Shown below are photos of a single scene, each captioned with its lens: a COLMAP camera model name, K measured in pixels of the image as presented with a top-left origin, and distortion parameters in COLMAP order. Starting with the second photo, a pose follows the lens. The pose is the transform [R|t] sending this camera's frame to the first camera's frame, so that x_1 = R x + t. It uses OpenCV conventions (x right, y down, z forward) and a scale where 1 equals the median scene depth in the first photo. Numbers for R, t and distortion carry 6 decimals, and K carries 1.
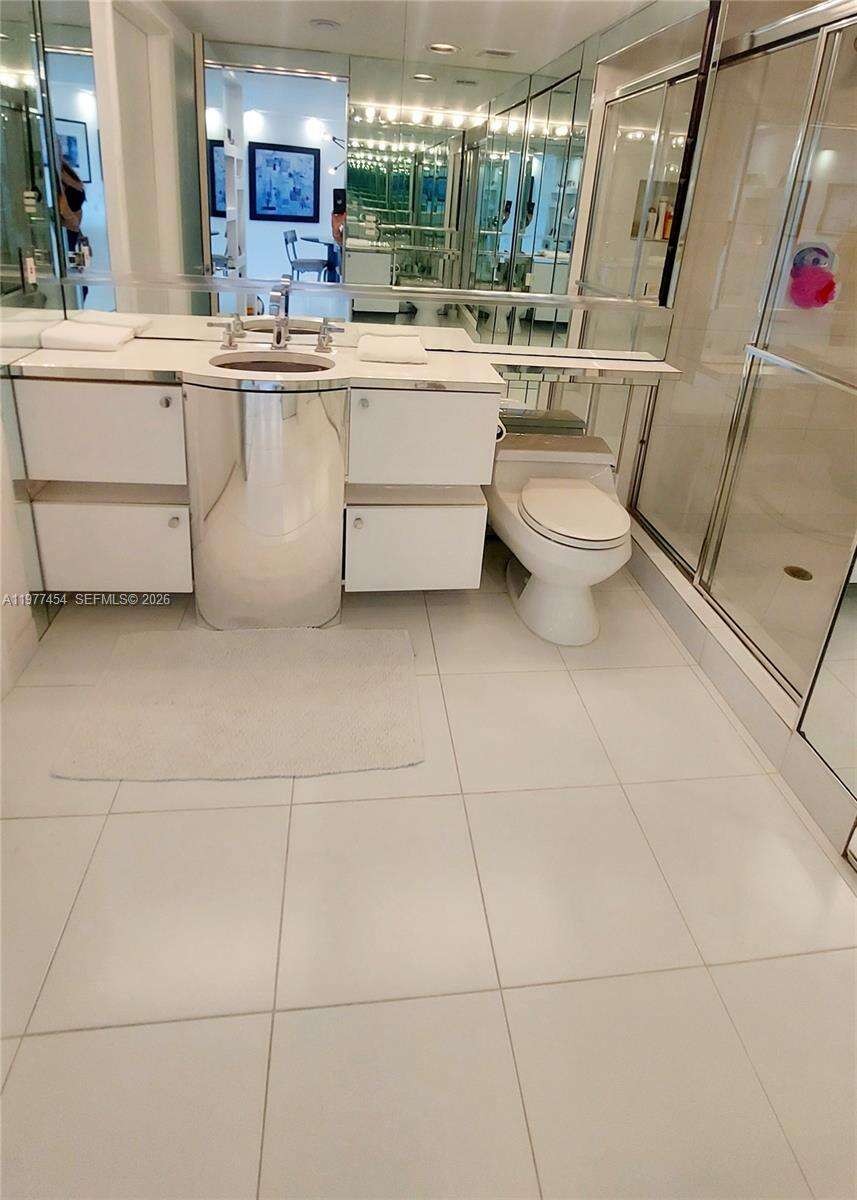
lens RADIAL K [[758.3, 0, 427.7], [0, 758.3, 614.2], [0, 0, 1]] dist [-0.058839, 0.001504]
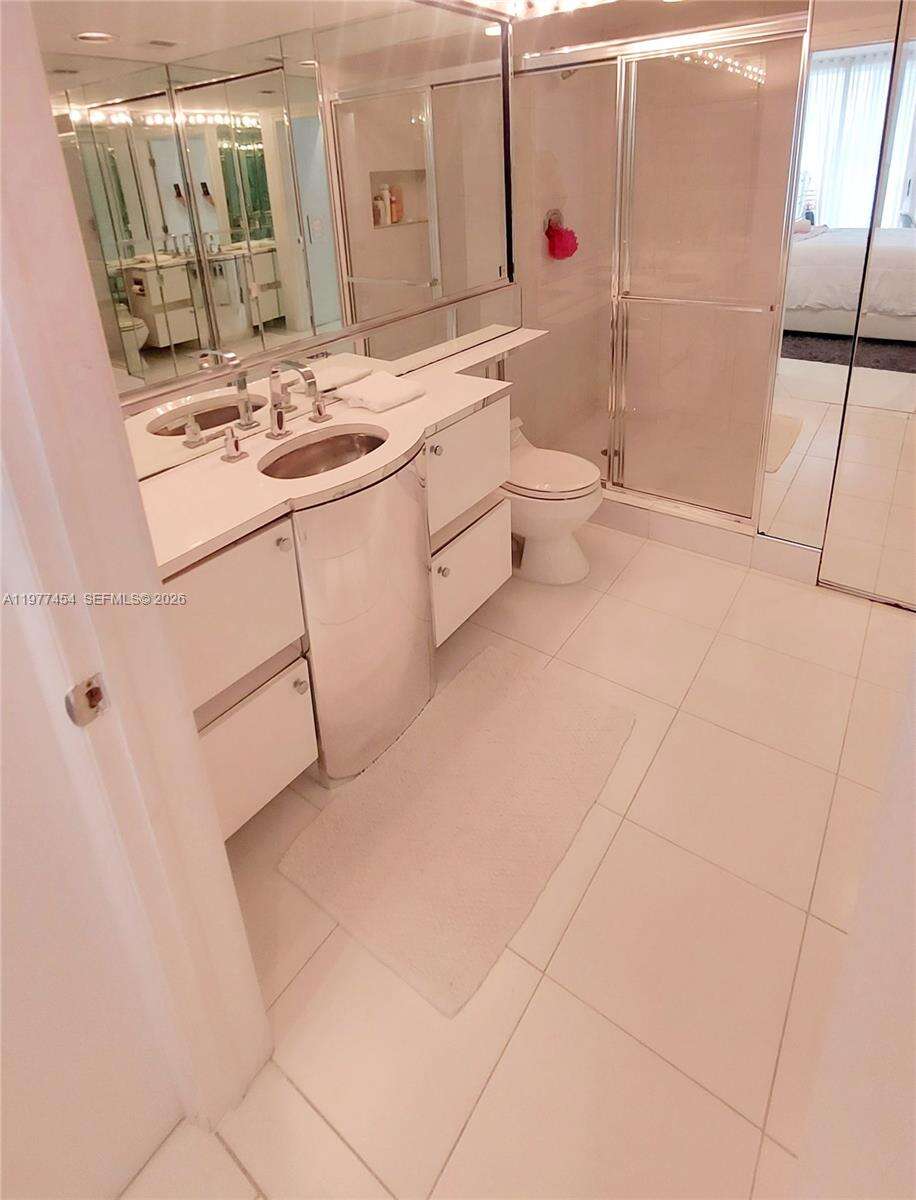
lens RADIAL K [[850.1, 0, 458.0], [0, 850.1, 600.0], [0, 0, 1]] dist [-0.003811, -0.085877]
pose [[0.478199, -0.476274, 0.737895, -0.875494], [0.461691, 0.851051, 0.250108, -0.342749], [-0.747106, 0.221078, 0.626863, 0.334482]]
